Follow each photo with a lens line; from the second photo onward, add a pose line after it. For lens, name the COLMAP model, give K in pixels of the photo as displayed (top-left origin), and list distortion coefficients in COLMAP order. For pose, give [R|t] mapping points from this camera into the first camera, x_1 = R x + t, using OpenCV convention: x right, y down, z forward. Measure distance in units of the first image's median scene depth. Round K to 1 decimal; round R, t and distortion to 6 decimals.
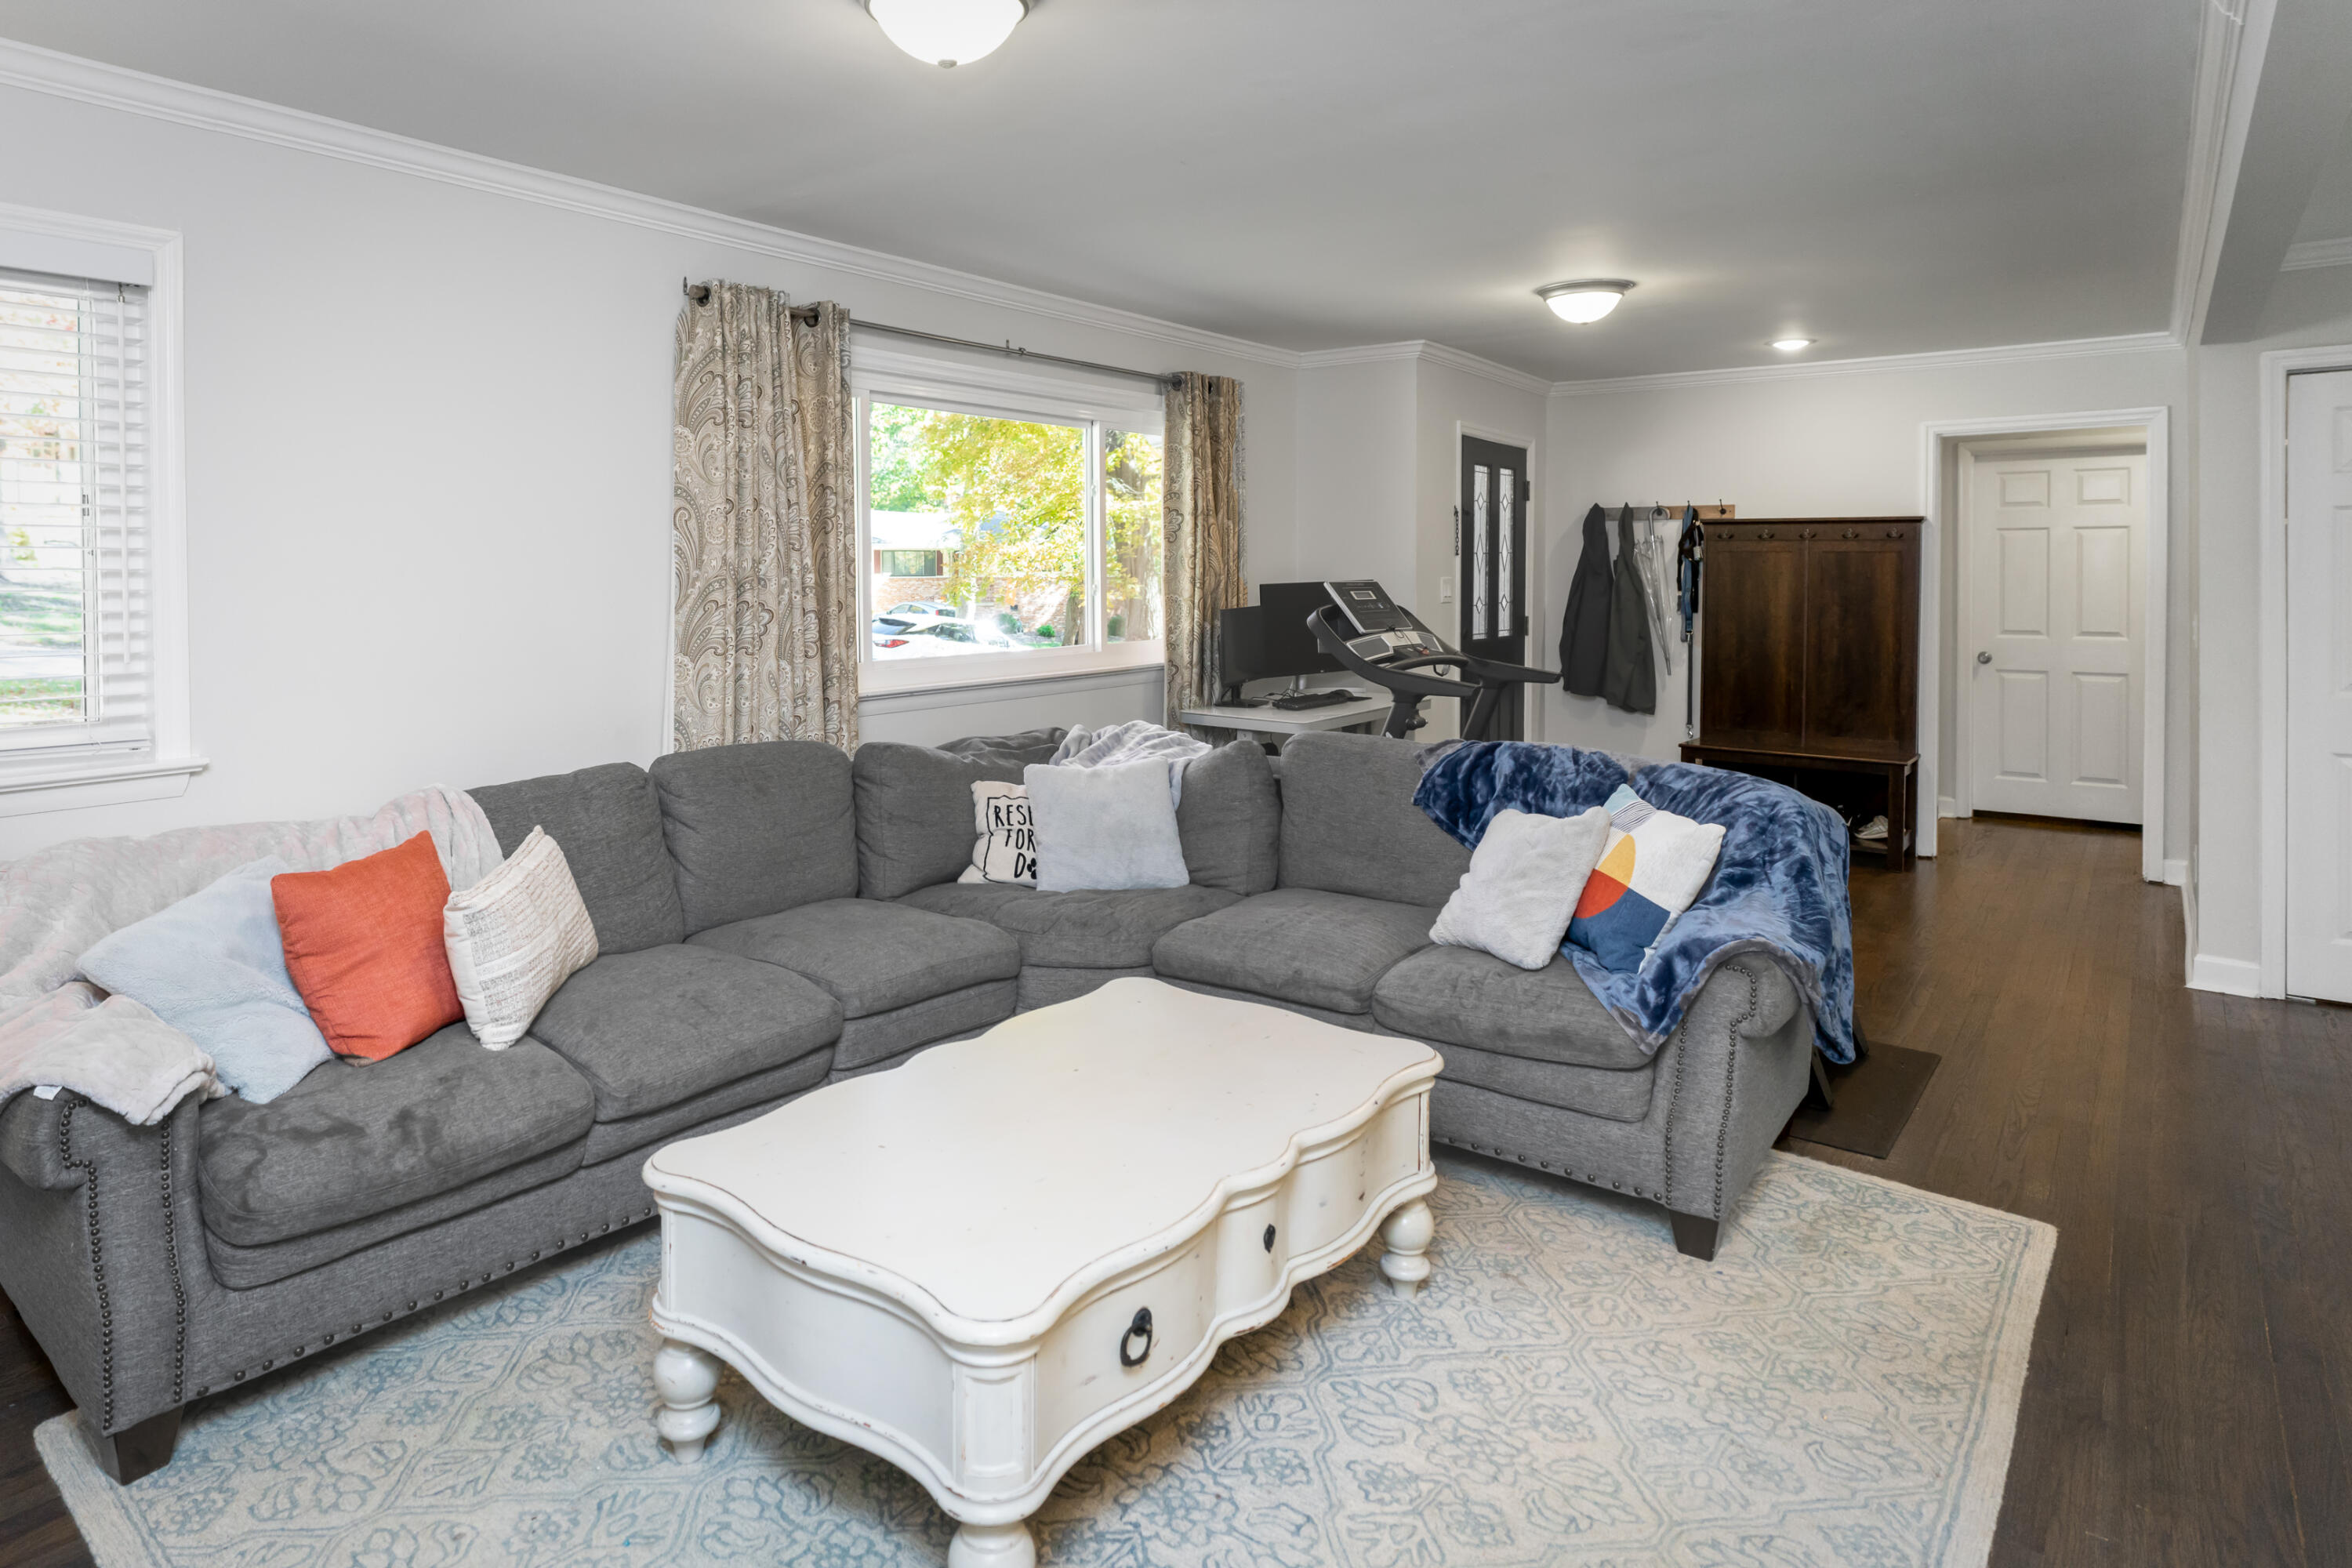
lens RADIAL K [[1361.2, 0, 1170.6], [0, 1361.2, 626.0], [0, 0, 1]] dist [0.003461, 0.000242]
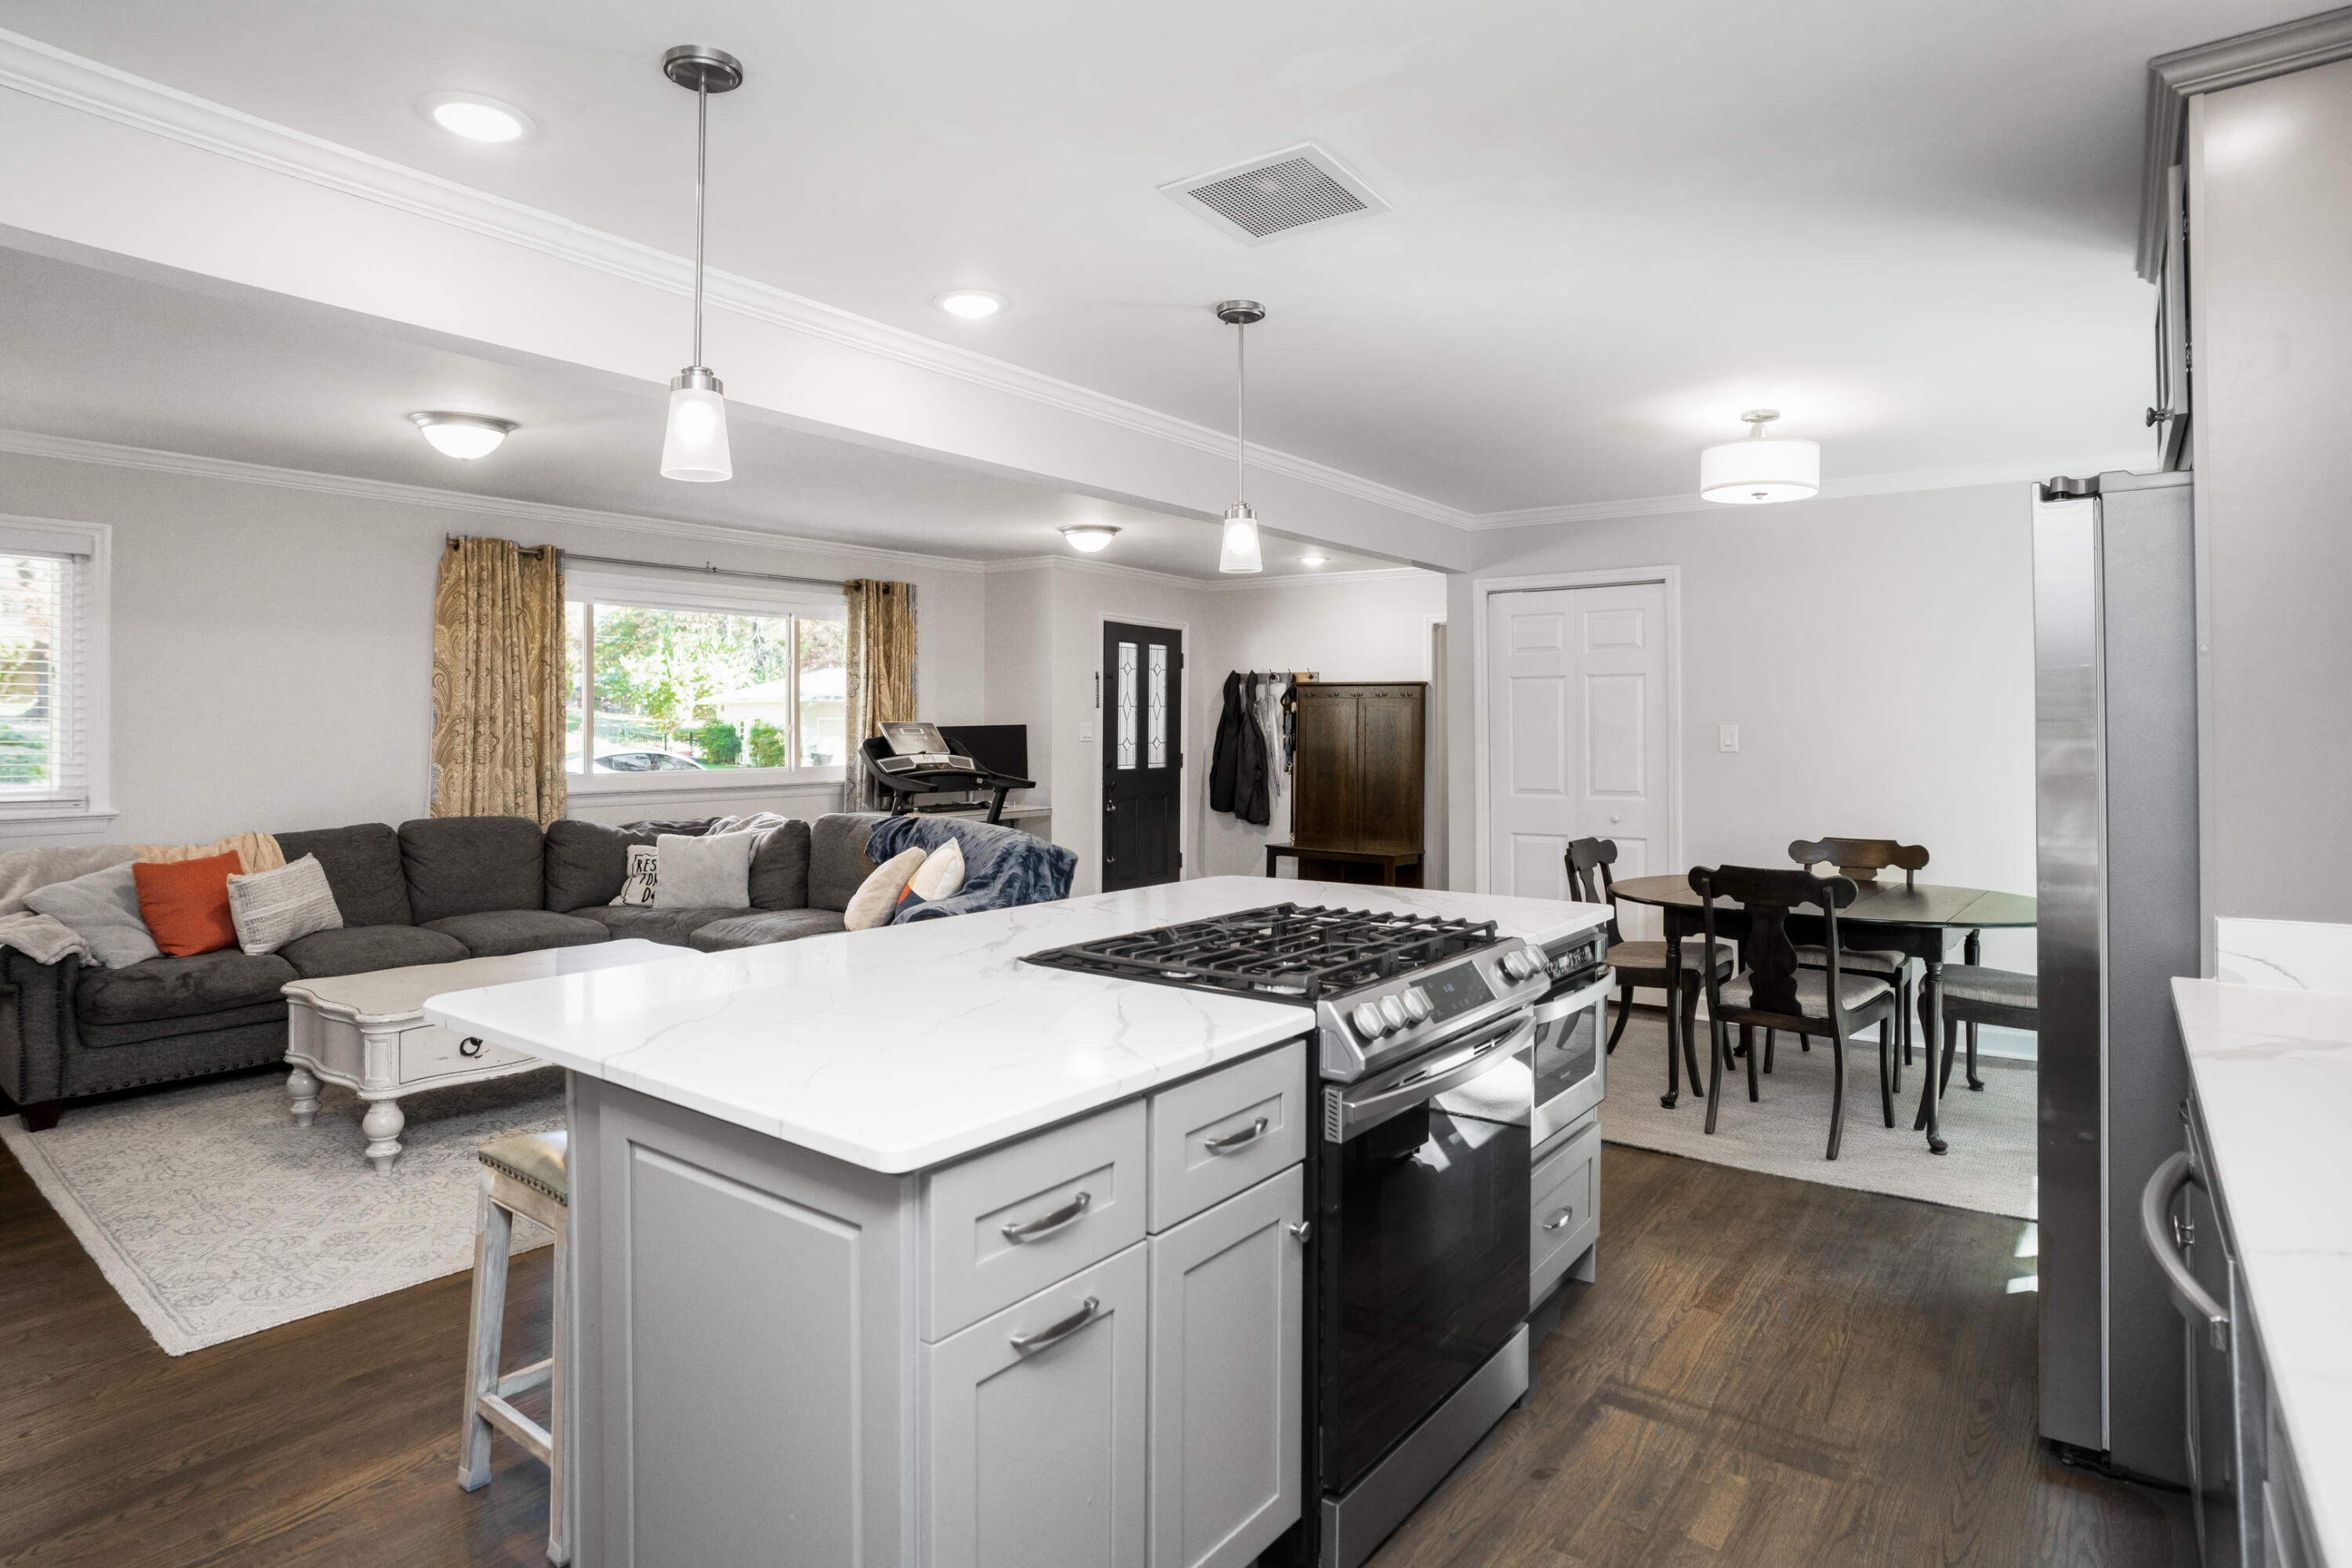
lens RADIAL K [[1242.1, 0, 1186.7], [0, 1242.1, 747.9], [0, 0, 1]] dist [-0.043362, 0.026277]
pose [[0.999863, 0.004068, 0.016018, 0.506898], [-0.003689, 0.999714, -0.023625, 0.033220], [-0.016109, 0.023563, 0.999593, -0.478861]]
